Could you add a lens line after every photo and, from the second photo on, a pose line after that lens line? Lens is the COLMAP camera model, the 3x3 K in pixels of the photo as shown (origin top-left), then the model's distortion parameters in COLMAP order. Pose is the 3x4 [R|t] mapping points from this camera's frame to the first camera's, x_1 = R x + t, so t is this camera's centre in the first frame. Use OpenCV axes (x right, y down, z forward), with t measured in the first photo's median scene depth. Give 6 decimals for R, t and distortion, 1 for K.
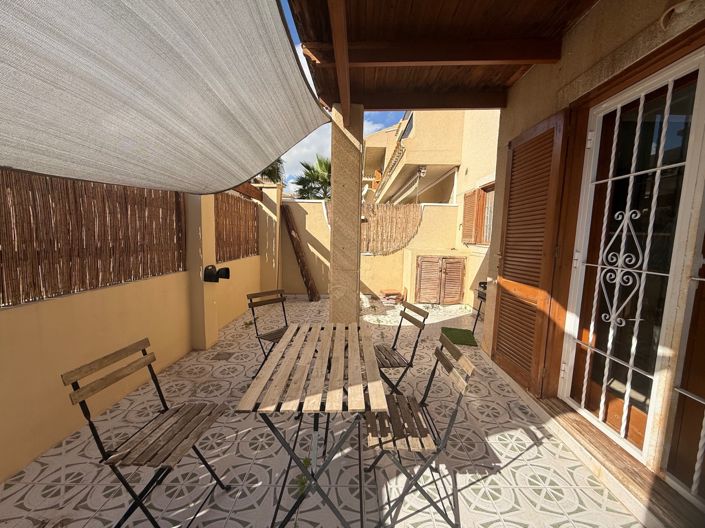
lens RADIAL K [[283.9, 0, 352.8], [0, 283.9, 265.7], [0, 0, 1]] dist [0.000680, 0.000033]
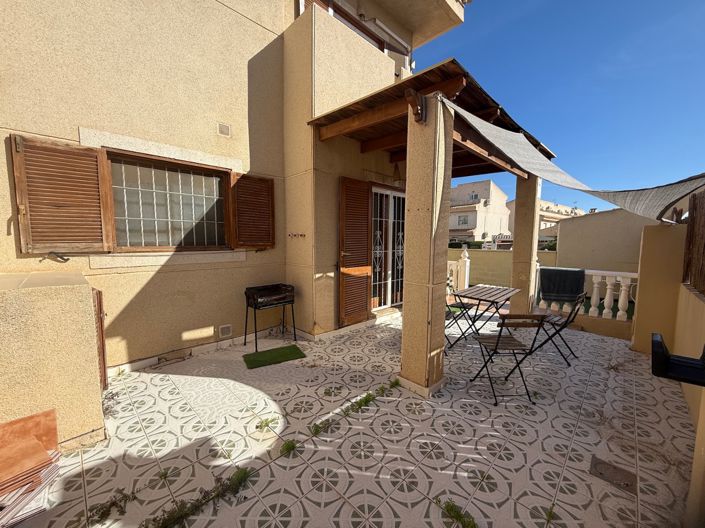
lens RADIAL K [[283.9, 0, 354.1], [0, 283.9, 268.6], [0, 0, 1]] dist [0.000680, 0.000033]
pose [[-0.723424, -0.095178, 0.683812, -0.459974], [0.051894, 0.980154, 0.191325, -0.206371], [-0.688451, 0.173895, -0.704128, 1.751299]]
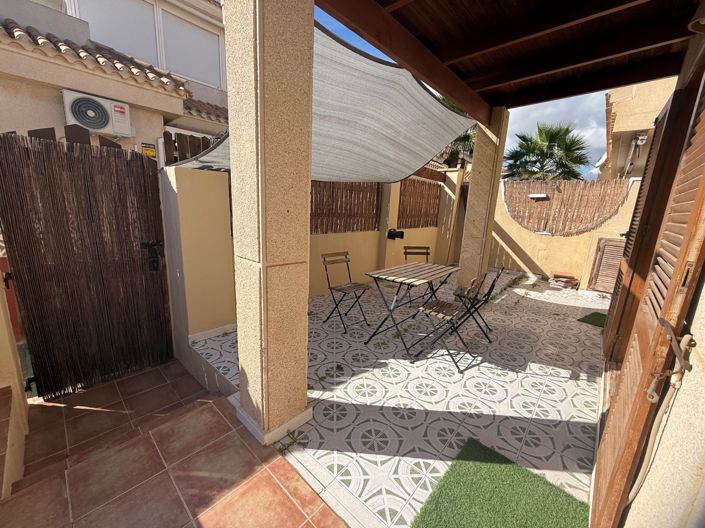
lens RADIAL K [[283.9, 0, 350.4], [0, 283.9, 267.2], [0, 0, 1]] dist [0.000680, 0.000033]
pose [[0.749750, 0.154037, -0.643543, 0.397770], [-0.100852, 0.987767, 0.118934, 0.050441], [0.653991, -0.024268, 0.756113, -0.368797]]
